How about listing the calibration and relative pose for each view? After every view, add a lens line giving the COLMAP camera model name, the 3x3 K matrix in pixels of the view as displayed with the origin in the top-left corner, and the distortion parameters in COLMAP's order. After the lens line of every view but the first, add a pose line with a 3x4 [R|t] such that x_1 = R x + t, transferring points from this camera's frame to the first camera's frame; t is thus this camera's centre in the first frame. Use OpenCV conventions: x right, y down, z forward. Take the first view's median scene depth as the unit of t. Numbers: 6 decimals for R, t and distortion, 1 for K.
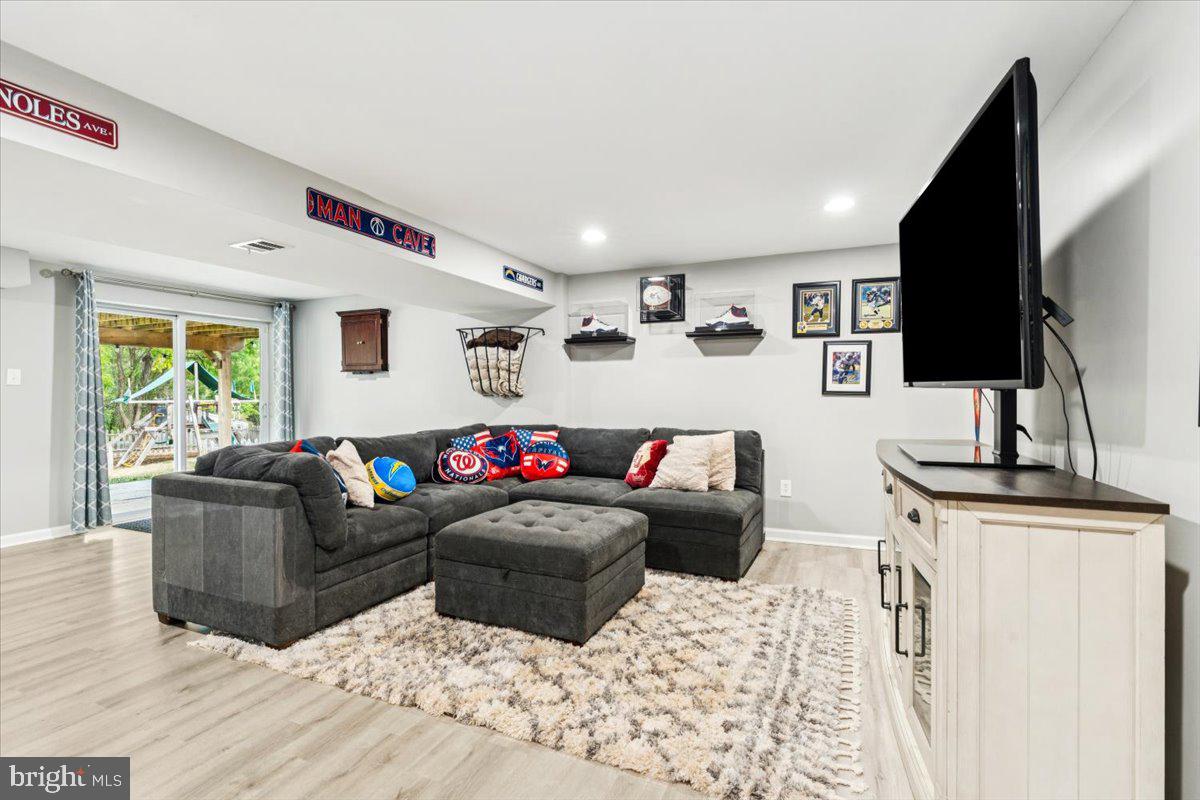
lens RADIAL K [[553.4, 0, 597.4], [0, 553.4, 395.4], [0, 0, 1]] dist [-0.005590, 0.000057]
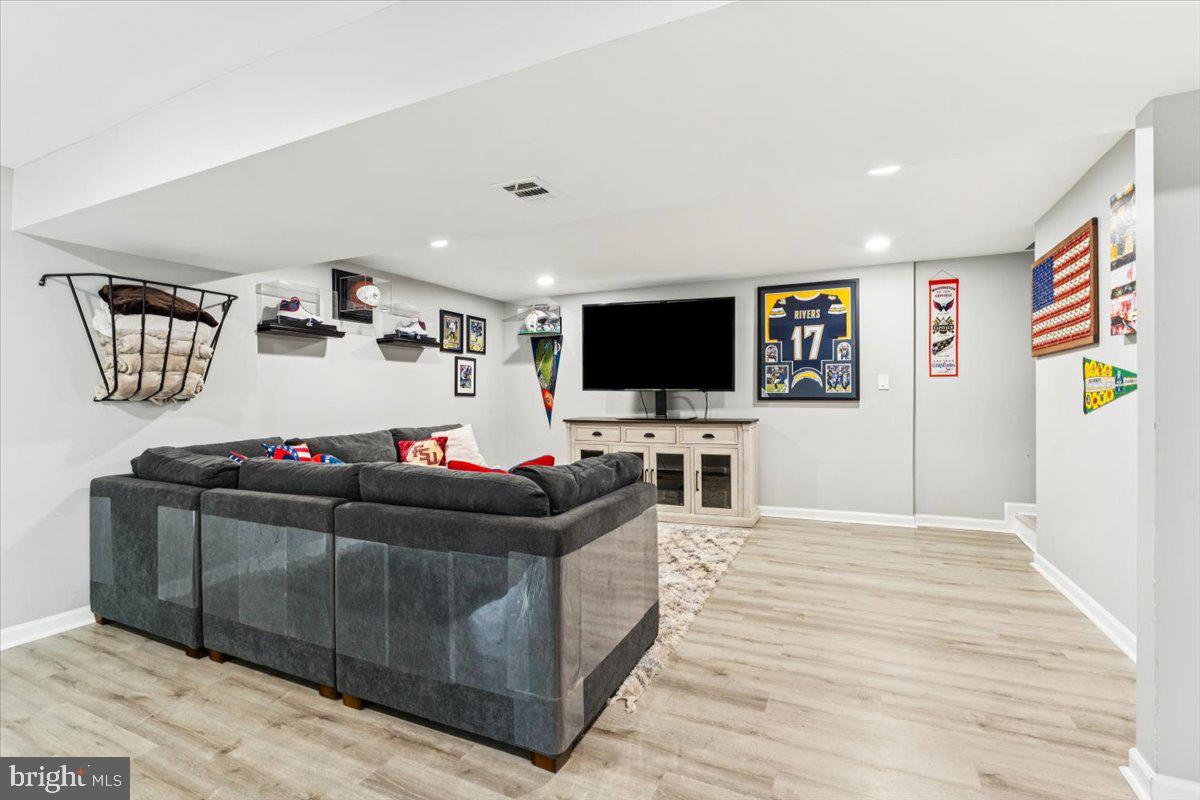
lens RADIAL K [[553.4, 0, 592.6], [0, 553.4, 396.7], [0, 0, 1]] dist [-0.005590, 0.000057]
pose [[0.022474, -0.000890, 0.999747, -0.944403], [0.010073, 0.999949, 0.000664, 0.003597], [-0.999697, 0.010055, 0.022481, 0.639154]]
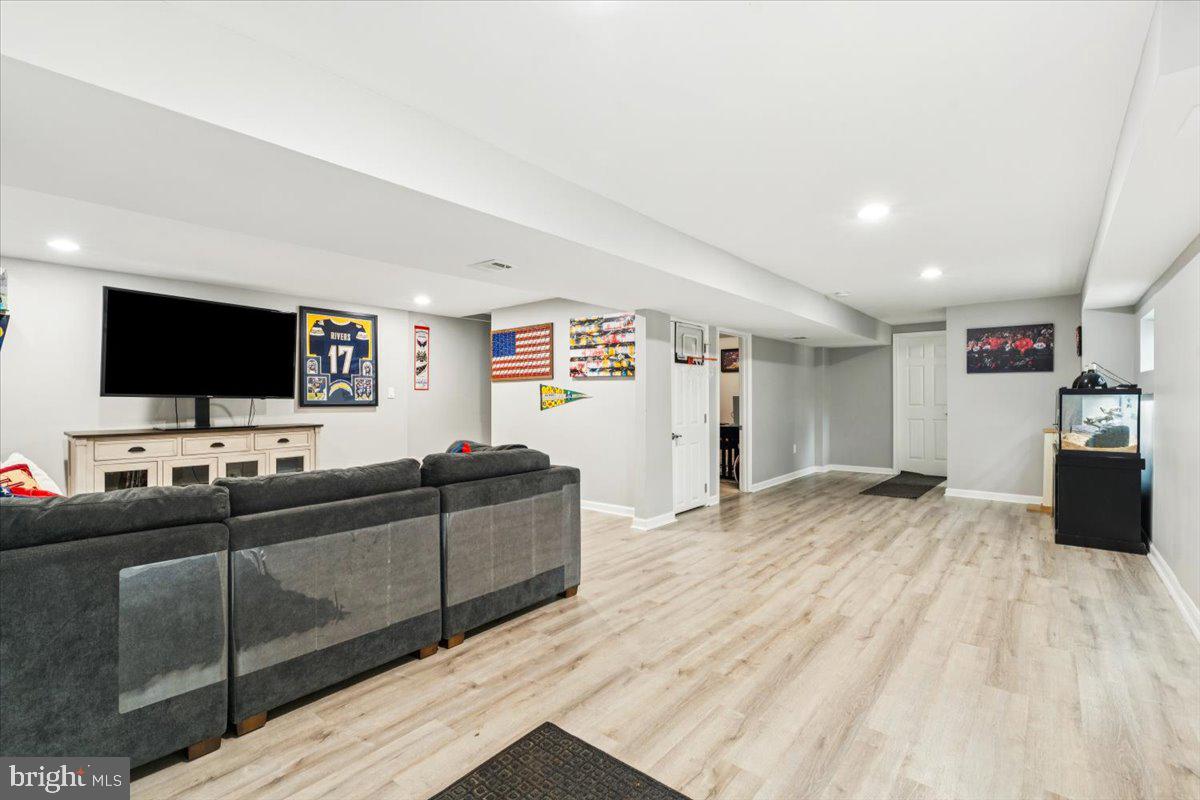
lens RADIAL K [[553.4, 0, 591.6], [0, 553.4, 401.7], [0, 0, 1]] dist [-0.005590, 0.000057]
pose [[-0.963373, 0.004737, 0.268122, -0.776003], [0.007001, 0.999947, 0.007489, -0.001930], [-0.268072, 0.009092, -0.963356, 1.427018]]
